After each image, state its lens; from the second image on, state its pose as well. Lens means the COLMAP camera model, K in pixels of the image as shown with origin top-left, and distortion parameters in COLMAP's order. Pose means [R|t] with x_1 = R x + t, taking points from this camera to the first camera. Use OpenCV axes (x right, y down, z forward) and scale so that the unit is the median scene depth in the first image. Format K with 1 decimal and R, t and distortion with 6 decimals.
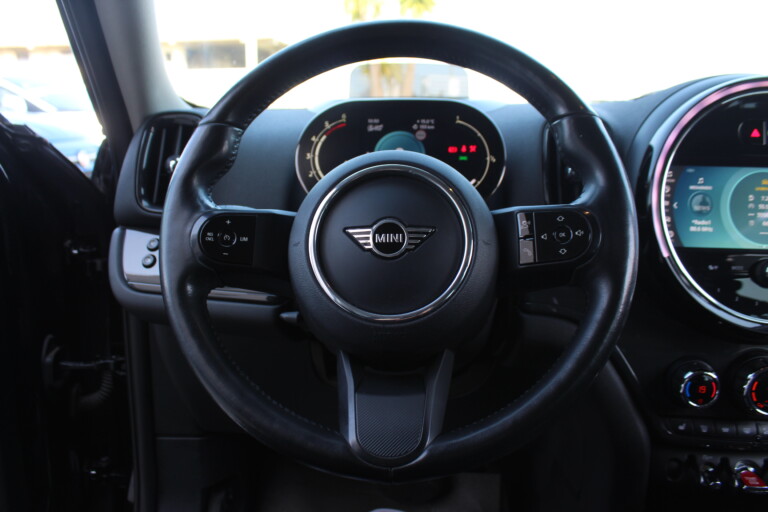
lens RADIAL K [[693.5, 0, 426.3], [0, 693.5, 255.4], [0, 0, 1]] dist [-0.199861, 0.192258]
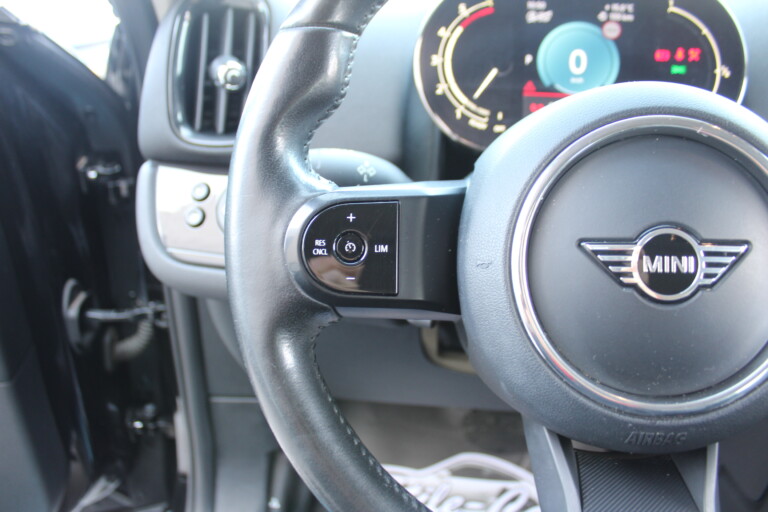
lens RADIAL K [[693.5, 0, 426.3], [0, 693.5, 255.4], [0, 0, 1]] dist [-0.199861, 0.192258]
pose [[0.999157, 0.006607, -0.040524, -0.153459], [0.001802, 0.978963, 0.204032, -0.096905], [0.041020, -0.203933, 0.978125, 0.337992]]
